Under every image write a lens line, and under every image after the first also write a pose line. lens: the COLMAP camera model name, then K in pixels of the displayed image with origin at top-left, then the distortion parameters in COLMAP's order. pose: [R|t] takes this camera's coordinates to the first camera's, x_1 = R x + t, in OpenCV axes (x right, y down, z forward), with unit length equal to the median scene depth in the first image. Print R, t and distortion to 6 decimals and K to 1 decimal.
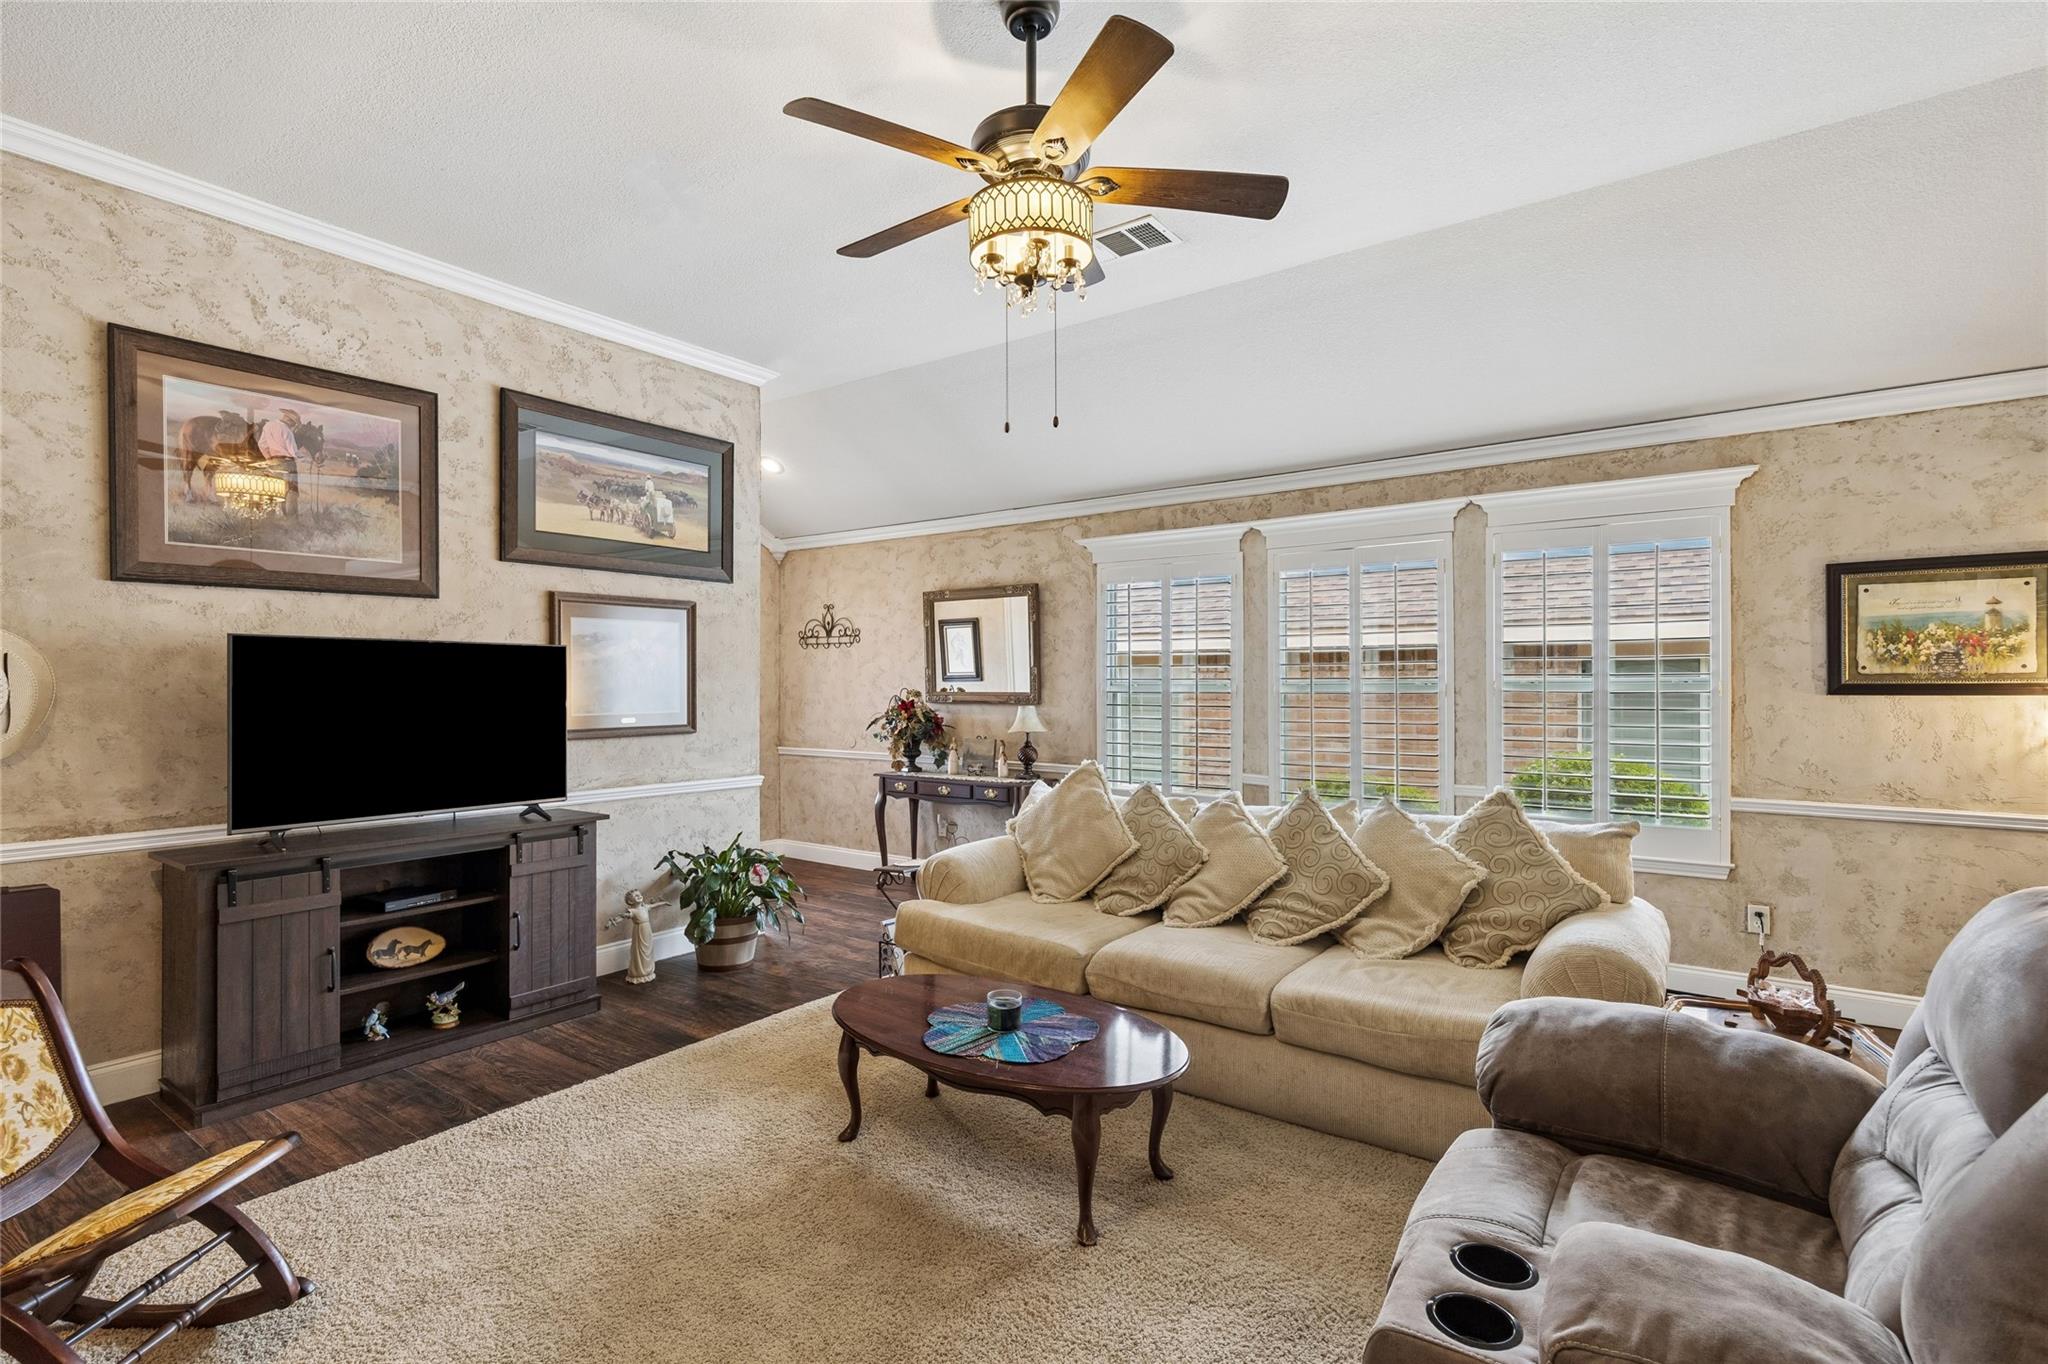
lens RADIAL K [[951.3, 0, 1014.6], [0, 951.3, 684.6], [0, 0, 1]] dist [-0.001409, 0.000160]
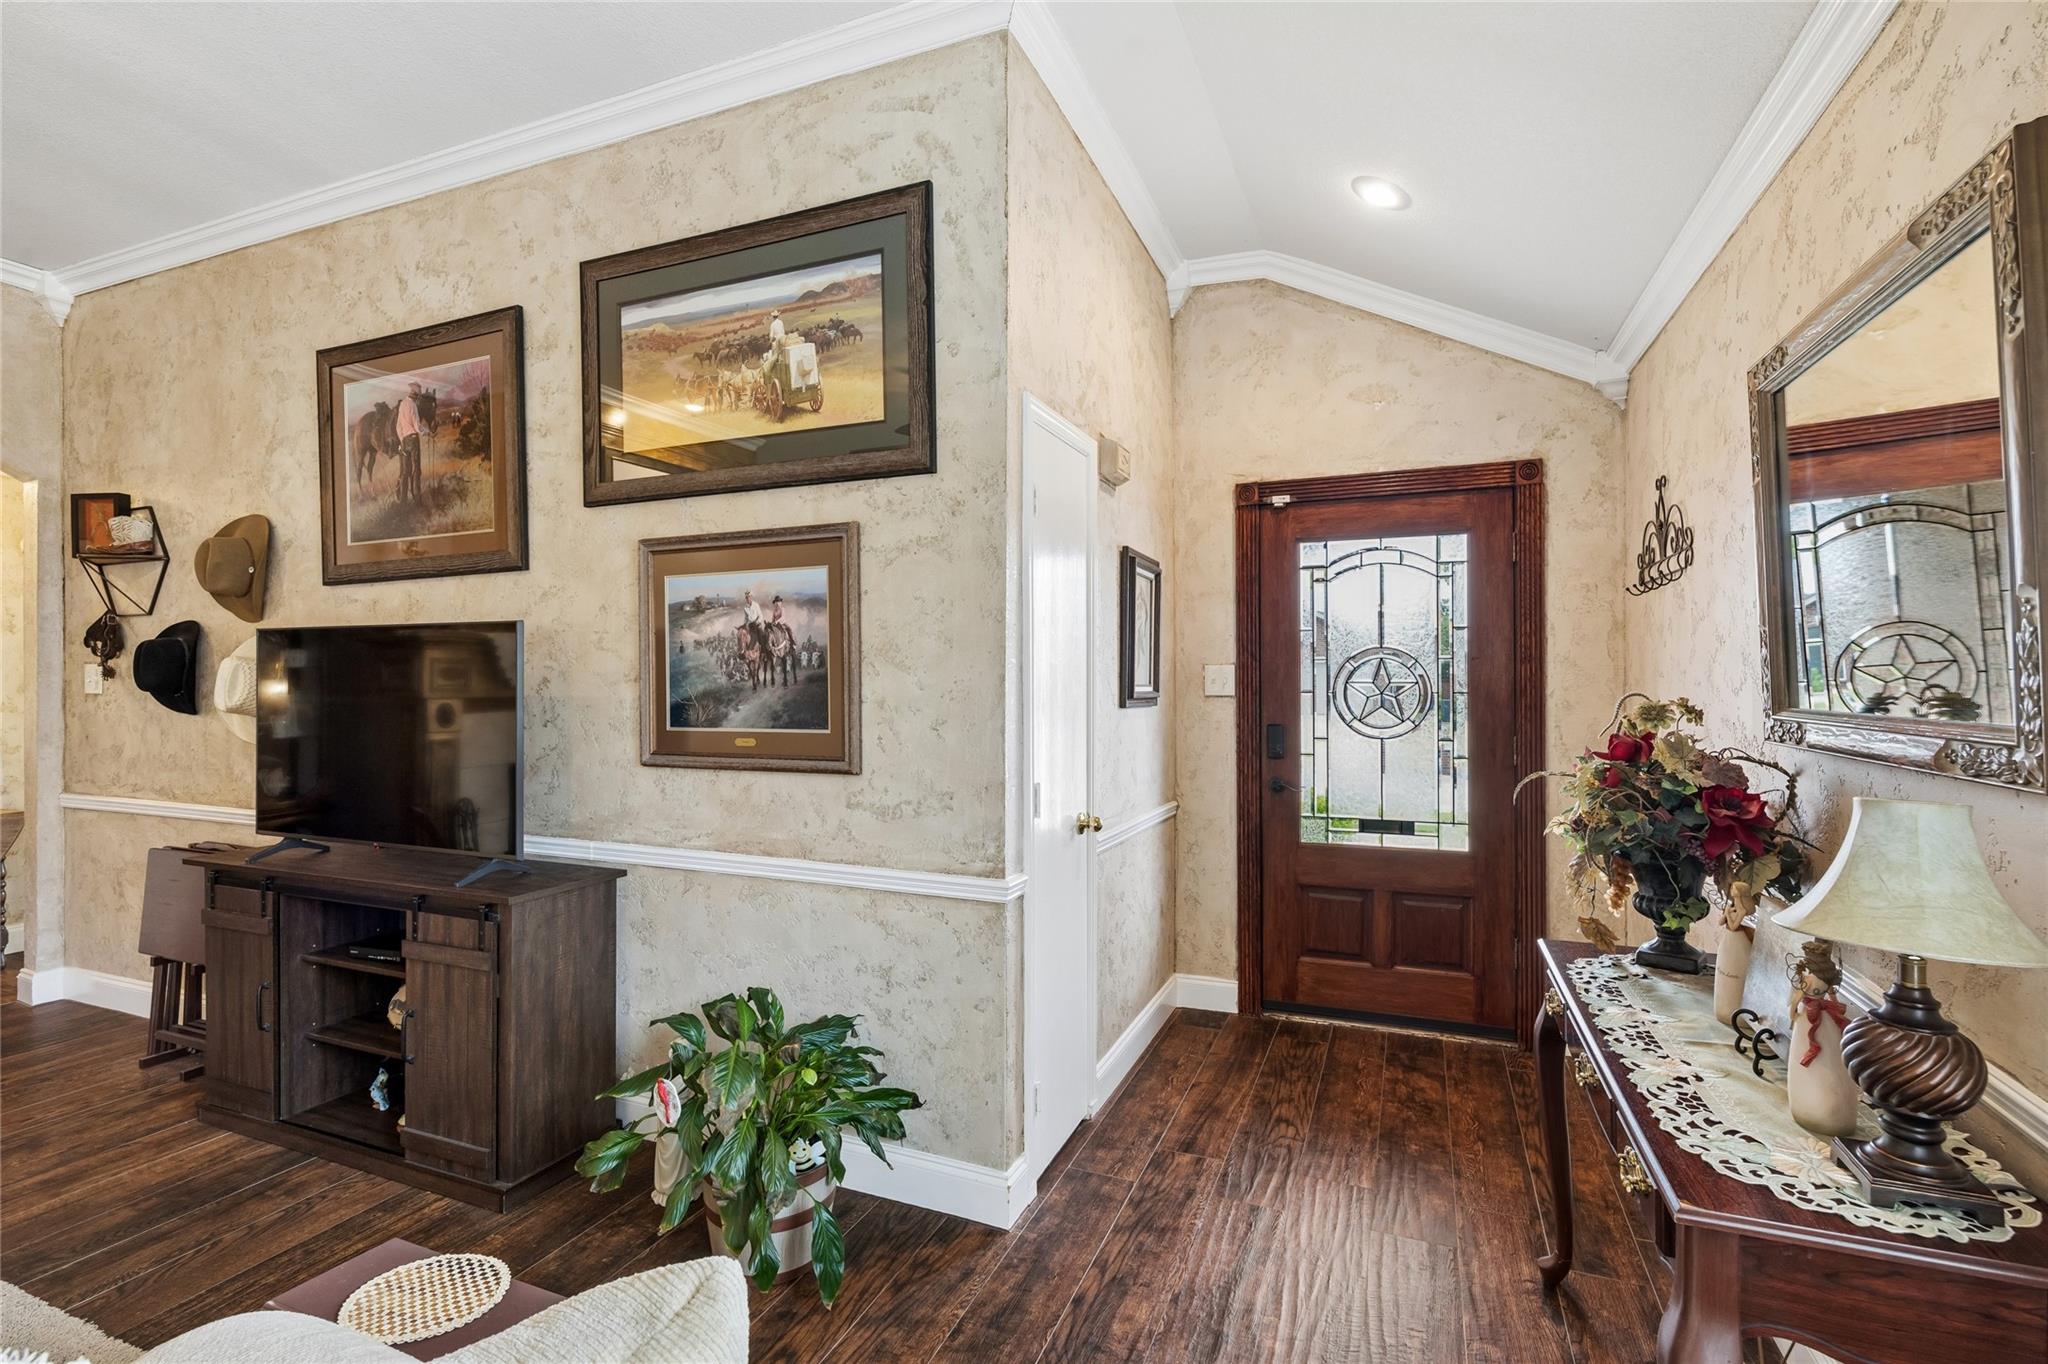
lens RADIAL K [[958.6, 0, 1019.8], [0, 958.6, 679.7], [0, 0, 1]] dist [-0.003021, -0.000054]
pose [[0.230434, 0.003337, -0.973082, 0.207739], [0.001023, 0.999993, 0.003672, -0.002783], [0.973087, -0.001841, 0.230429, 1.026950]]
